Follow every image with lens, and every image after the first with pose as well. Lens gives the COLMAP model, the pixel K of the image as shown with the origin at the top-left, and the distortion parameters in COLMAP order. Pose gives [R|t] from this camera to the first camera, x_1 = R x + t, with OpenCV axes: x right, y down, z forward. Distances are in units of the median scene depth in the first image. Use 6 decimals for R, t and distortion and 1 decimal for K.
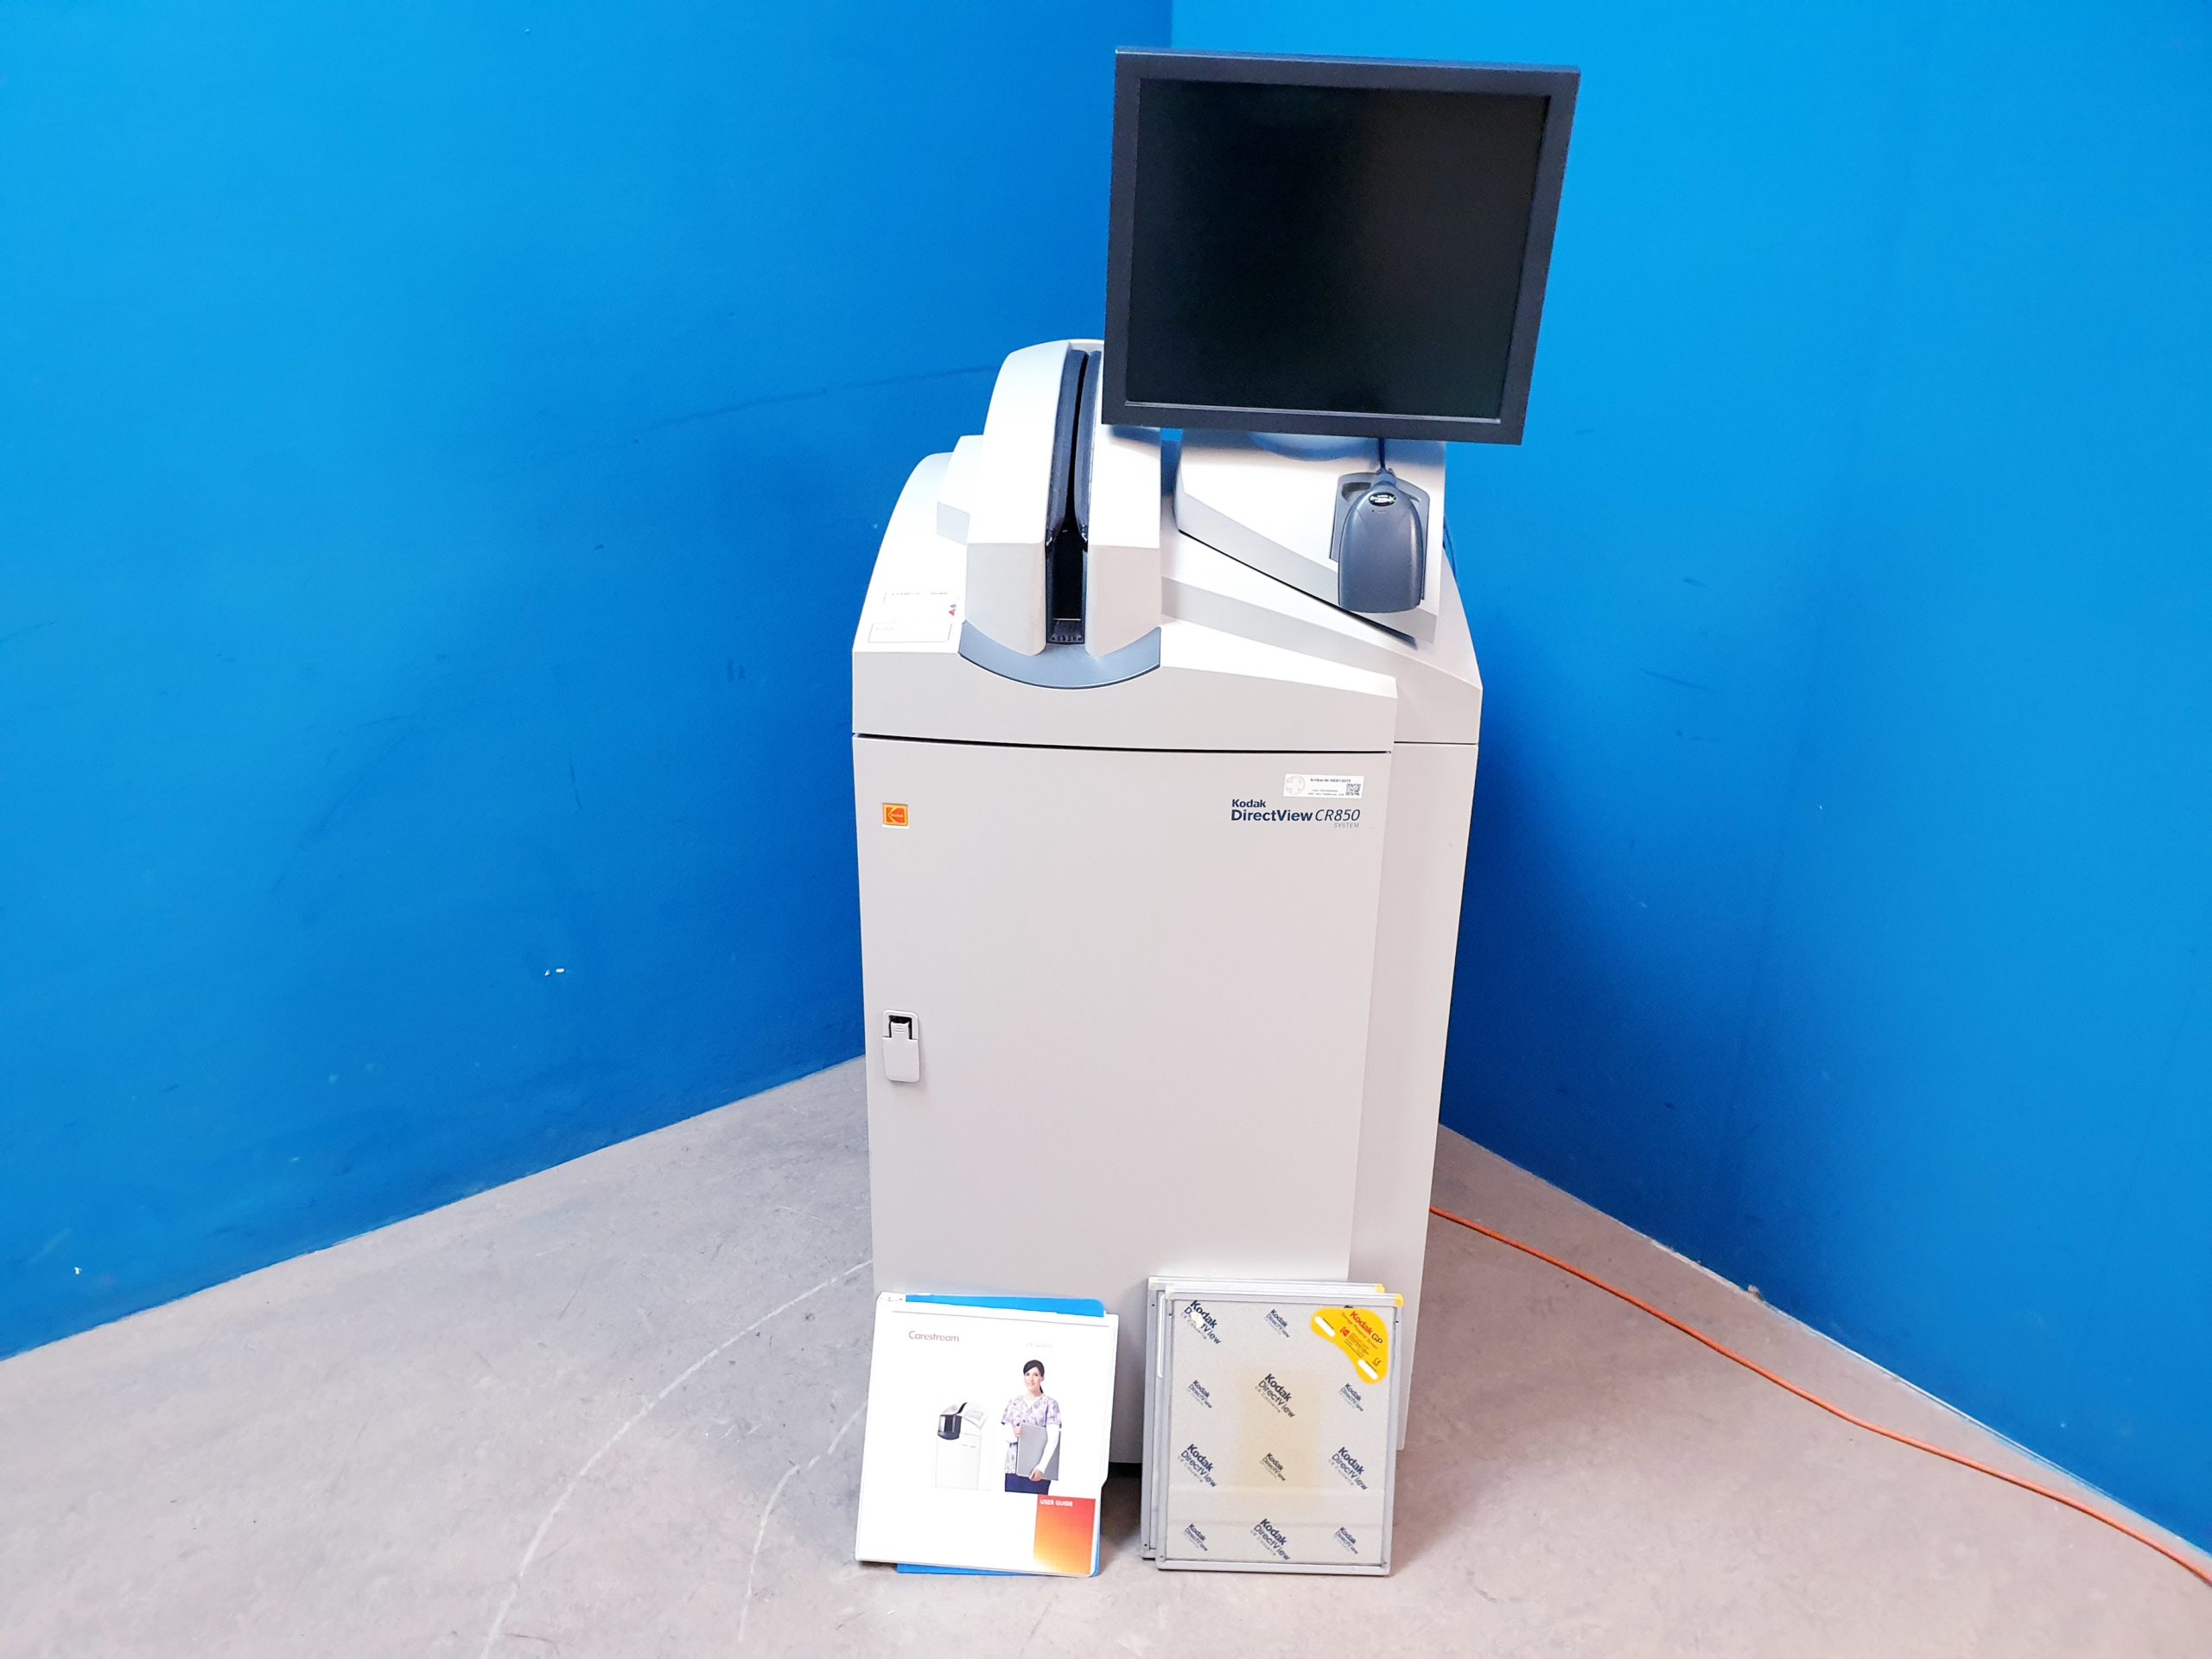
lens RADIAL K [[1749.4, 0, 1077.2], [0, 1749.4, 835.2], [0, 0, 1]] dist [-0.011186, 0.045697]
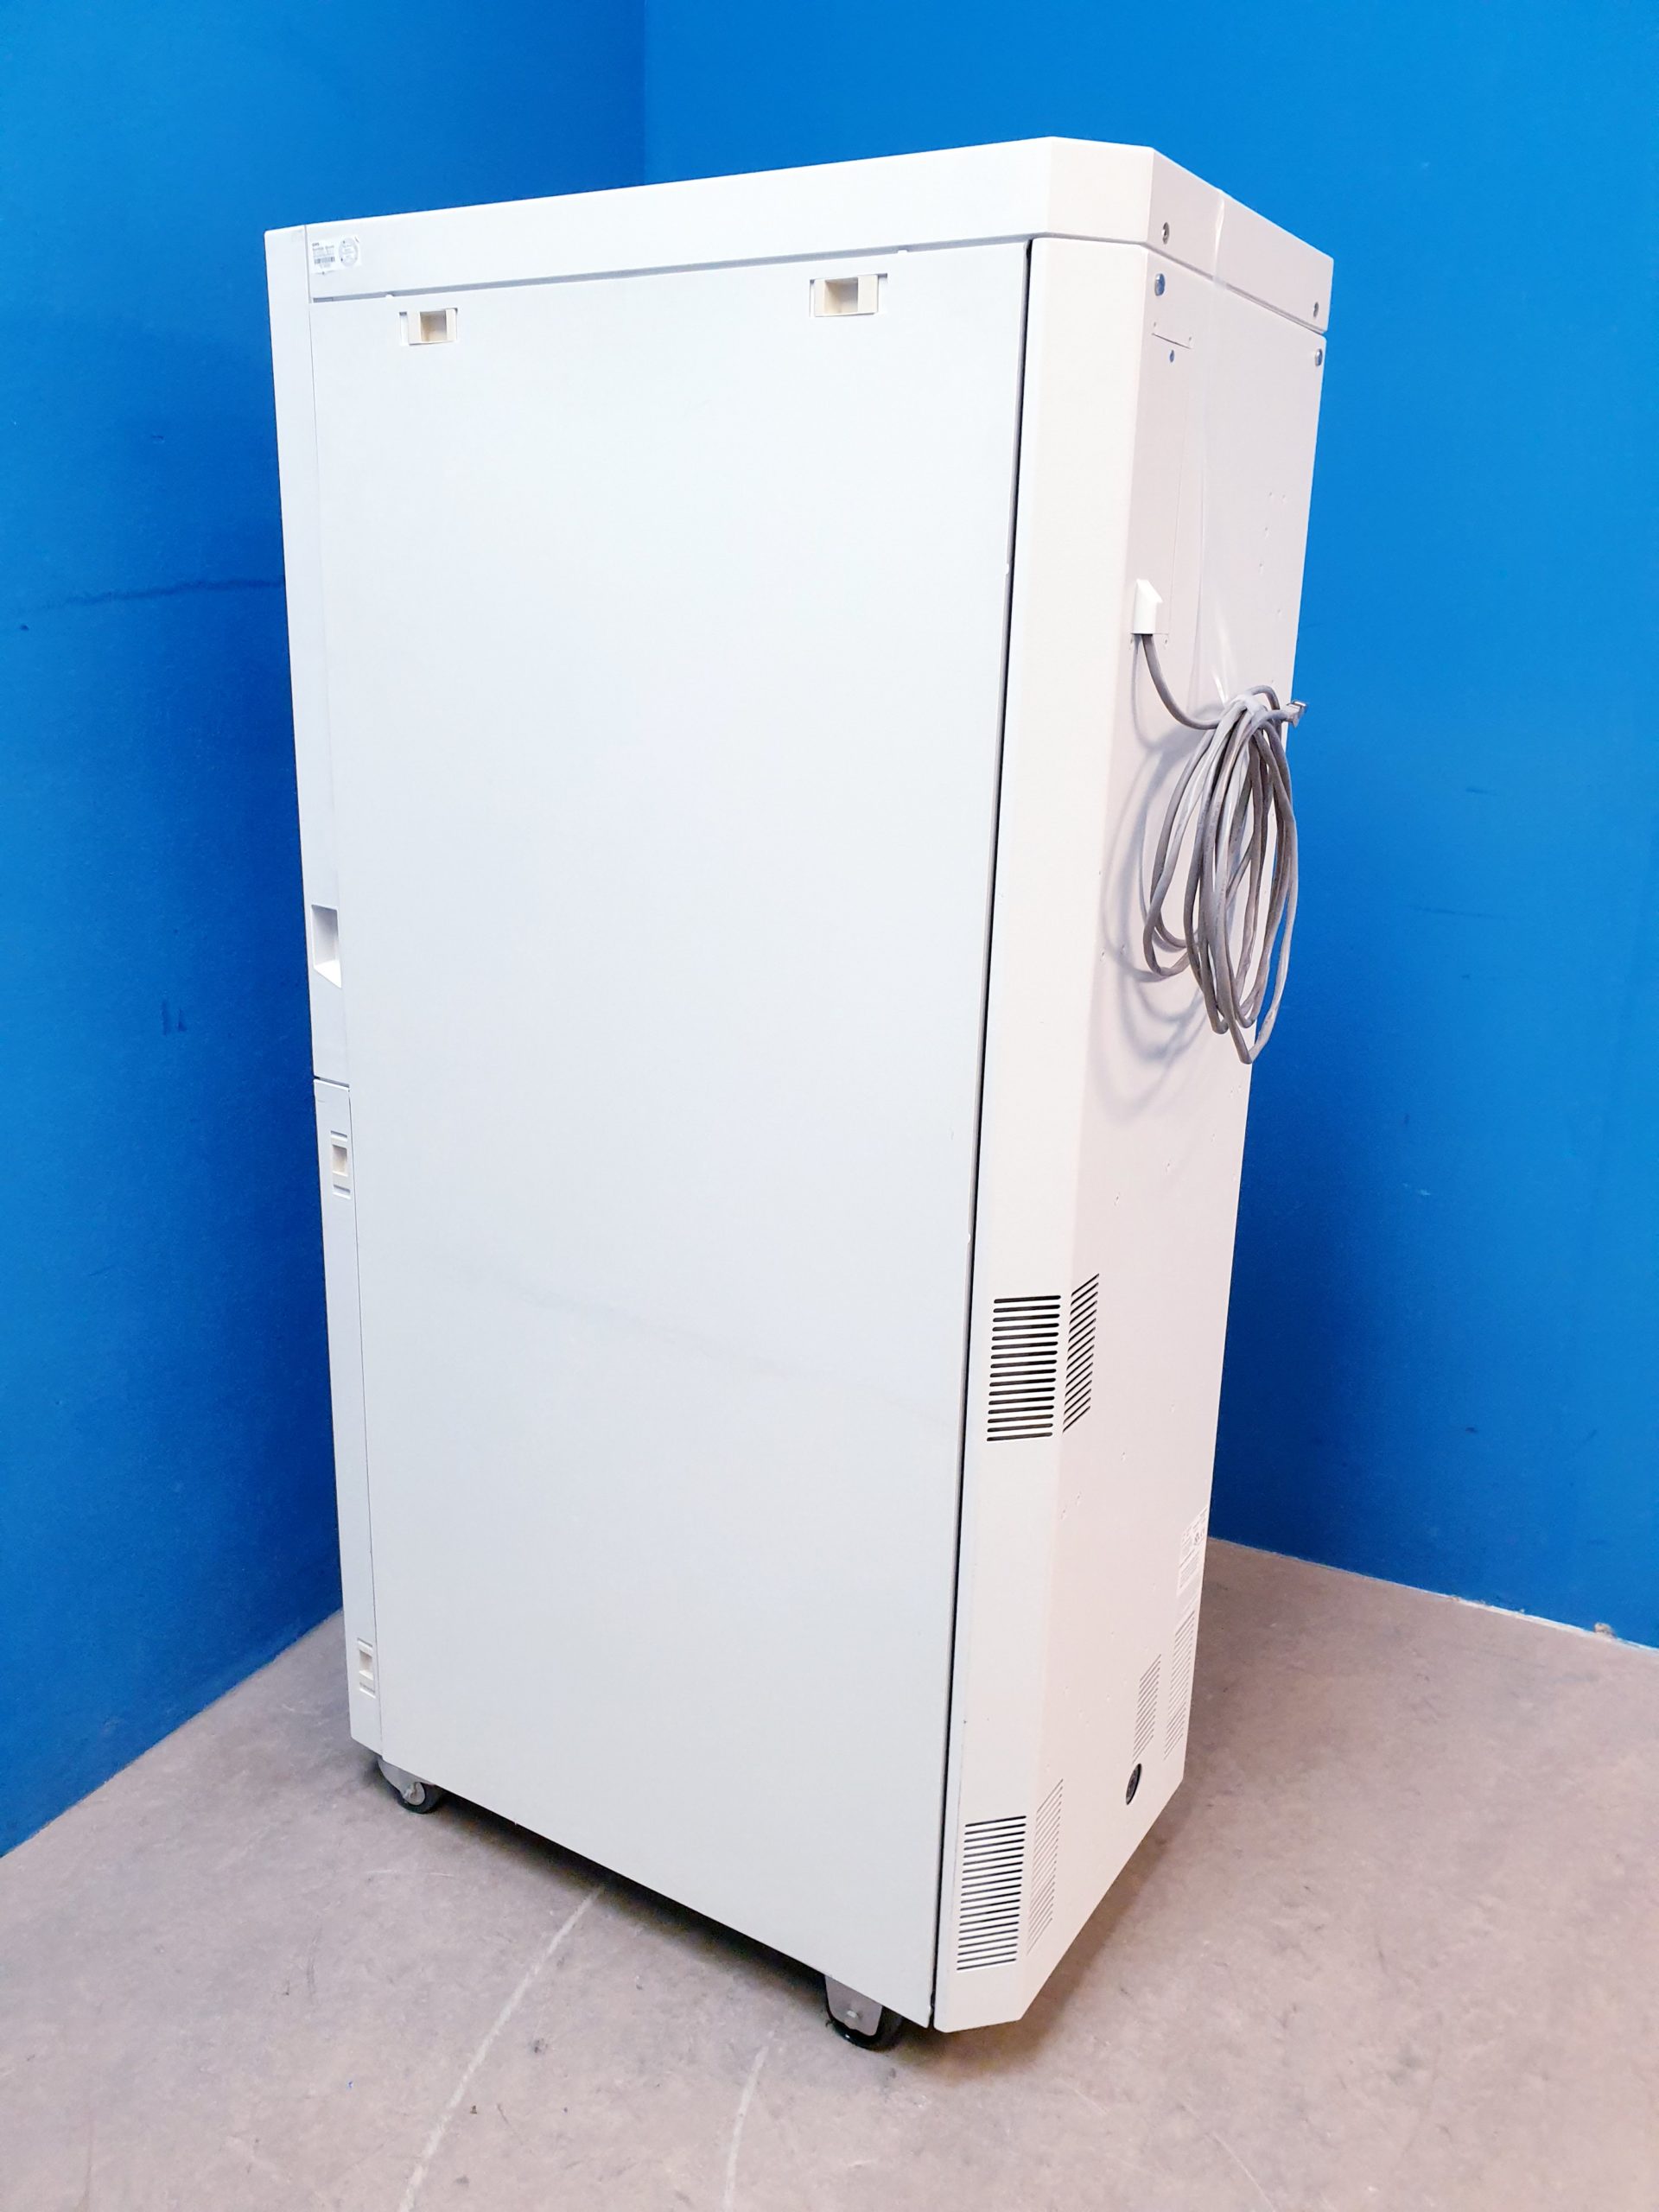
lens RADIAL K [[1749.4, 0, 837.9], [0, 1749.4, 1106.5], [0, 0, 1]] dist [-0.011186, 0.045697]
pose [[0.892536, -0.105128, 0.438552, -0.307003], [0.148073, 0.986852, -0.064791, 0.014448], [-0.425974, 0.122766, 0.896367, 0.406631]]
